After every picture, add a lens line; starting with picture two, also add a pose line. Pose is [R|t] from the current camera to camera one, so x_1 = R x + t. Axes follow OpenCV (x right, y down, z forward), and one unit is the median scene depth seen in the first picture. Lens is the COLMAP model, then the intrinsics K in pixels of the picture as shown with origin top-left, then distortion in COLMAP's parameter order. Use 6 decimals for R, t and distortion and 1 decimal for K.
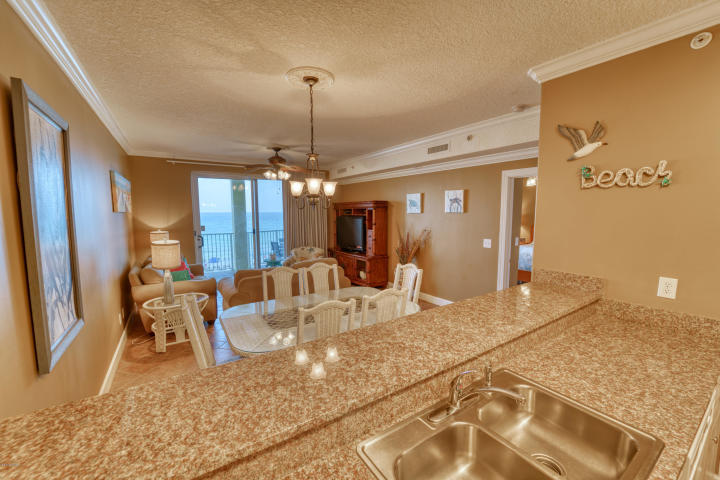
lens RADIAL K [[289.7, 0, 353.3], [0, 289.7, 237.9], [0, 0, 1]] dist [-0.000234, -0.001203]
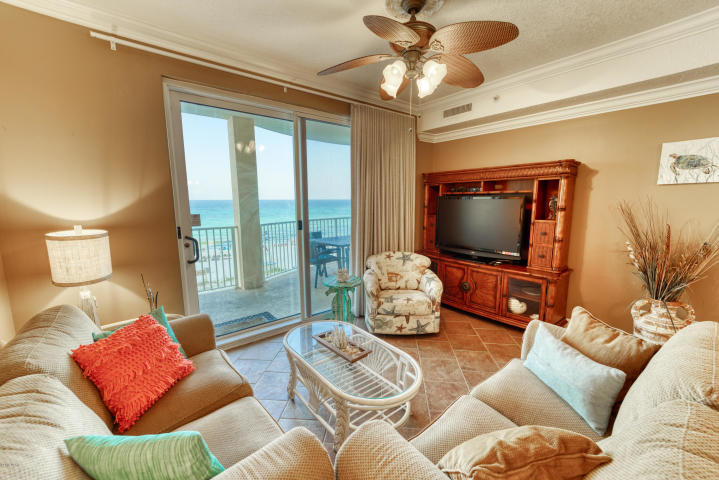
lens RADIAL K [[289.3, 0, 354.9], [0, 289.3, 243.0], [0, 0, 1]] dist [-0.000234, -0.001203]
pose [[0.993641, -0.017607, 0.111211, -0.331988], [0.011308, 0.998309, 0.057023, -0.020621], [-0.112027, -0.055402, 0.992159, 0.539696]]
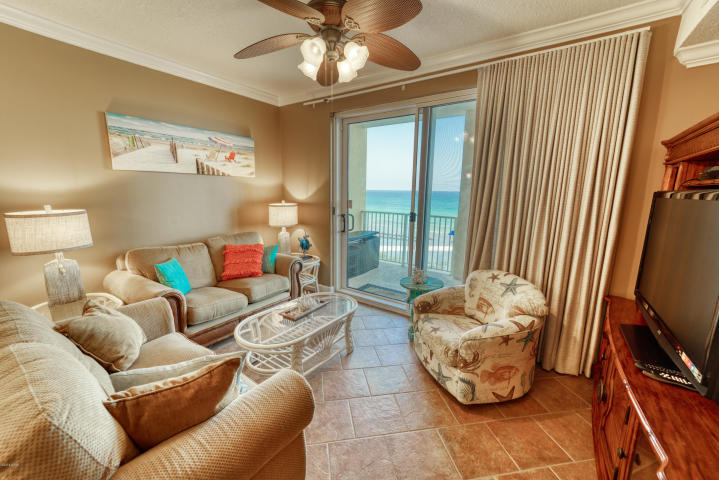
lens RADIAL K [[289.3, 0, 358.0], [0, 289.3, 241.4], [0, 0, 1]] dist [-0.000234, -0.001203]
pose [[0.386870, 0.172218, -0.905910, 0.092944], [-0.105537, 0.984219, 0.142036, -0.045844], [0.916075, 0.040657, 0.398940, 0.779732]]
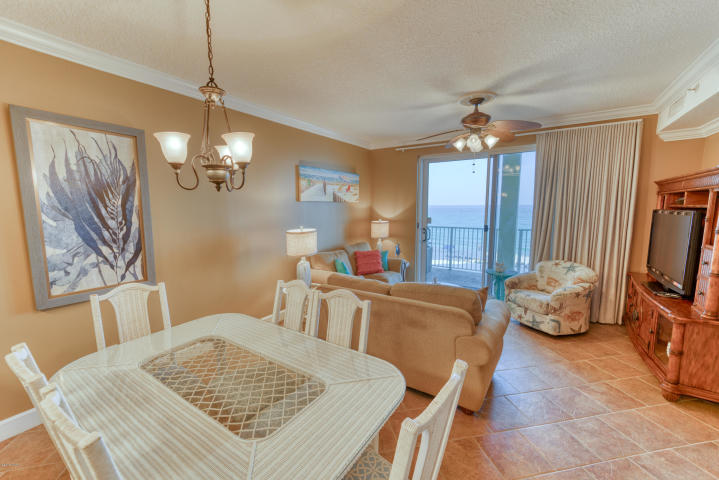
lens RADIAL K [[289.3, 0, 358.5], [0, 289.3, 239.5], [0, 0, 1]] dist [-0.000234, -0.001203]
pose [[0.406650, 0.109401, -0.907010, 0.208886], [-0.082096, 0.993163, 0.082986, -0.030573], [0.909888, 0.040716, 0.412851, 0.442628]]
